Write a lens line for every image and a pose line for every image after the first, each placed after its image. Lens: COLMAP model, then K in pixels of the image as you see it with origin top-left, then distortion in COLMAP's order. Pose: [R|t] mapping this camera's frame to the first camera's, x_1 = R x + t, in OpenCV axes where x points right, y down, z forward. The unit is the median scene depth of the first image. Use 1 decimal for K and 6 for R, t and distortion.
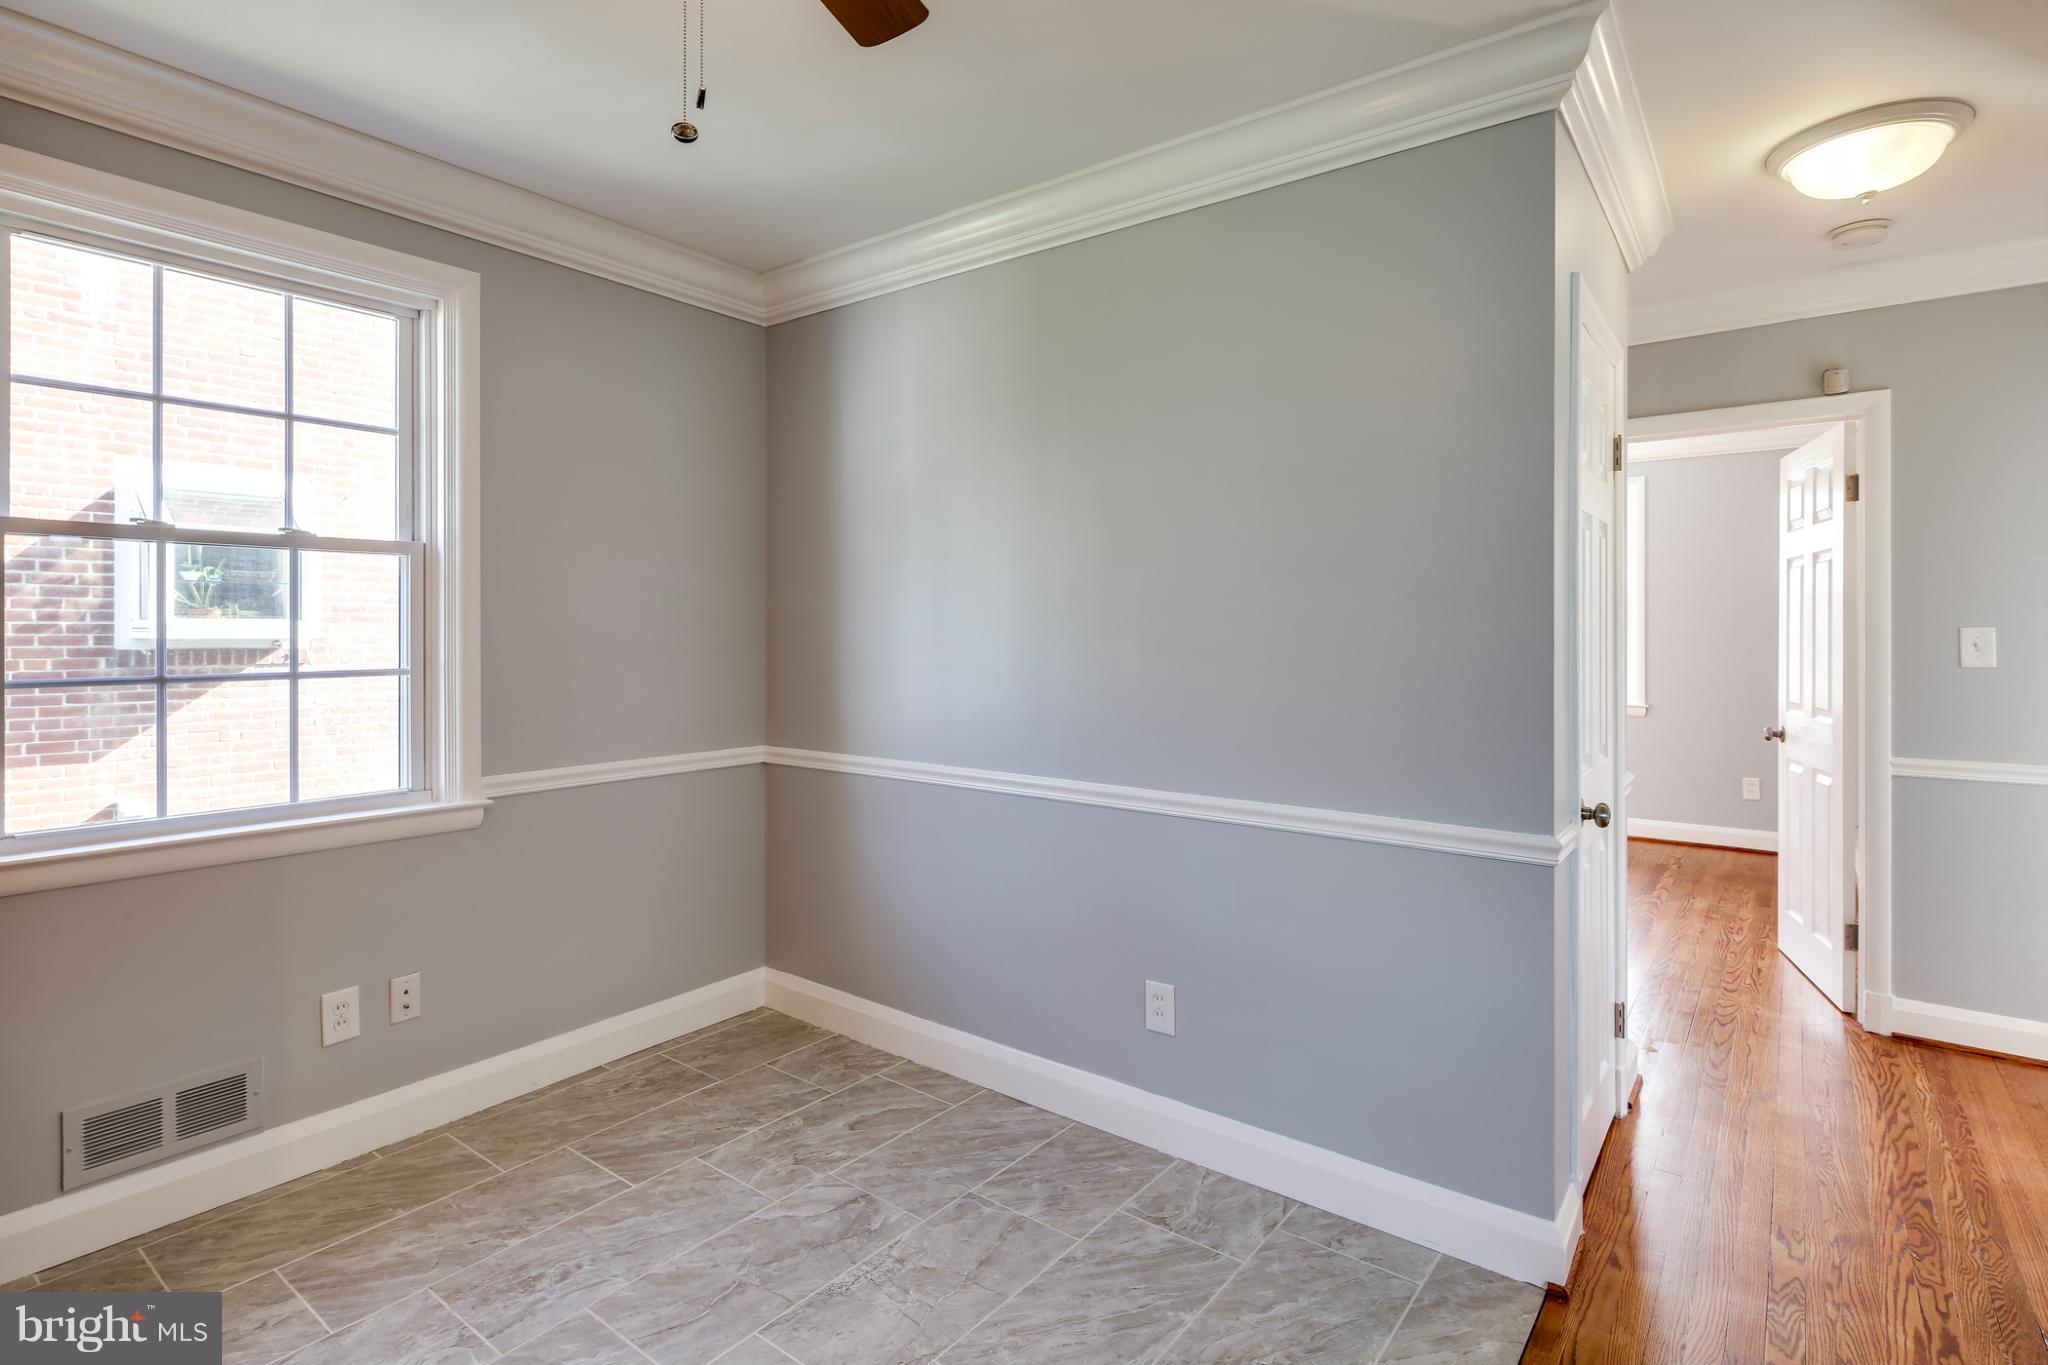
lens RADIAL K [[1004.2, 0, 1021.5], [0, 1004.2, 628.7], [0, 0, 1]] dist [-0.001339, -0.000498]
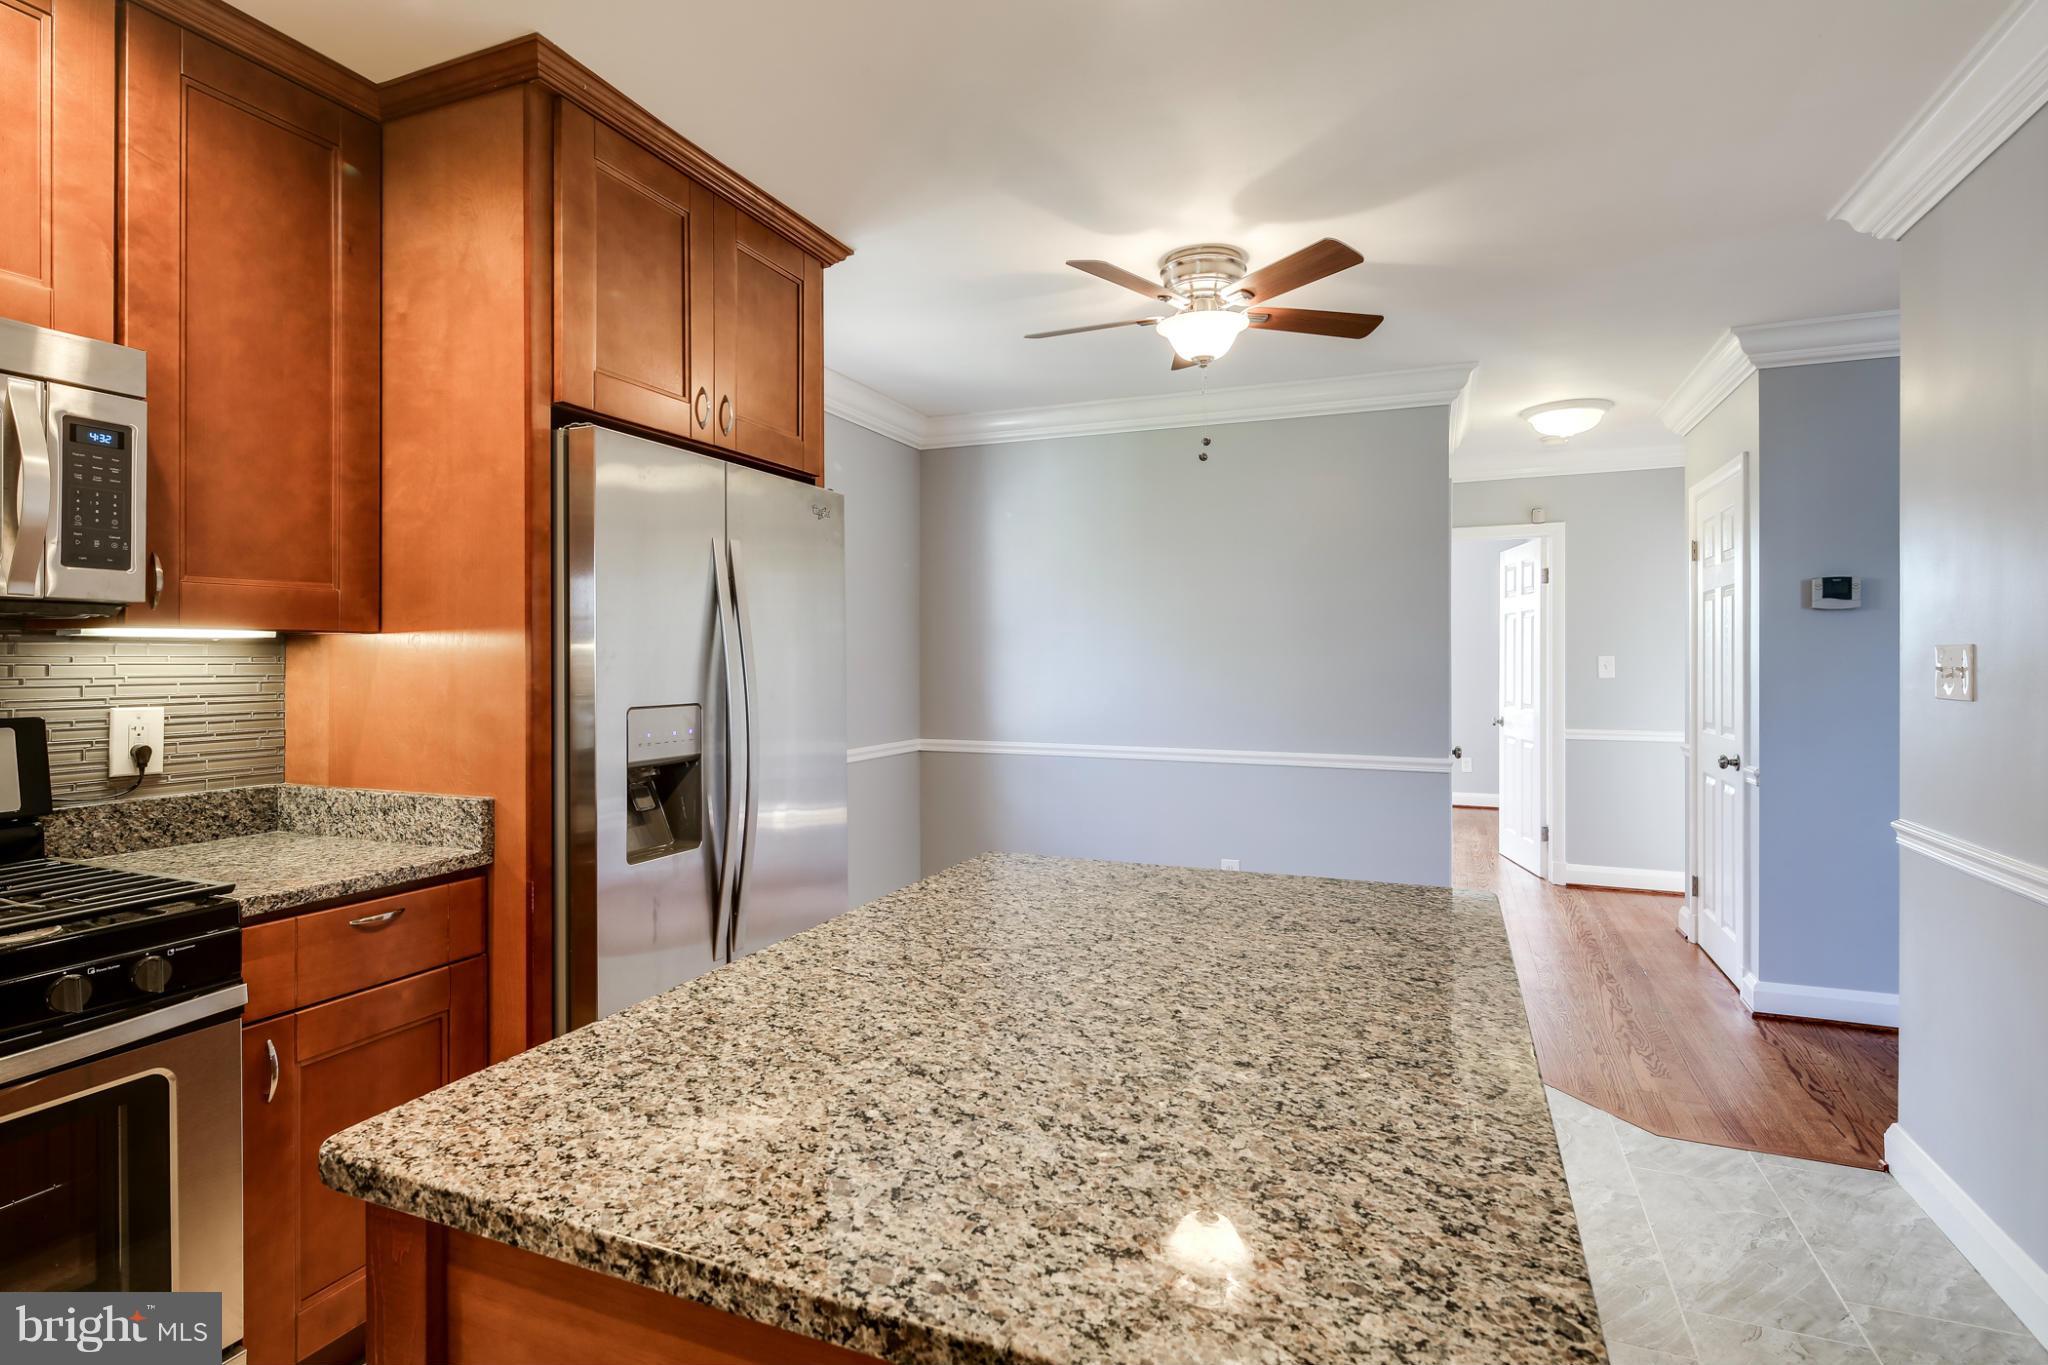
lens RADIAL K [[1006.7, 0, 1018.6], [0, 1006.7, 660.8], [0, 0, 1]] dist [0.000871, -0.000908]
pose [[0.966319, -0.003332, 0.257324, -0.595367], [0.002255, 0.999987, 0.004478, -0.003336], [-0.257336, -0.003747, 0.966315, -0.534808]]
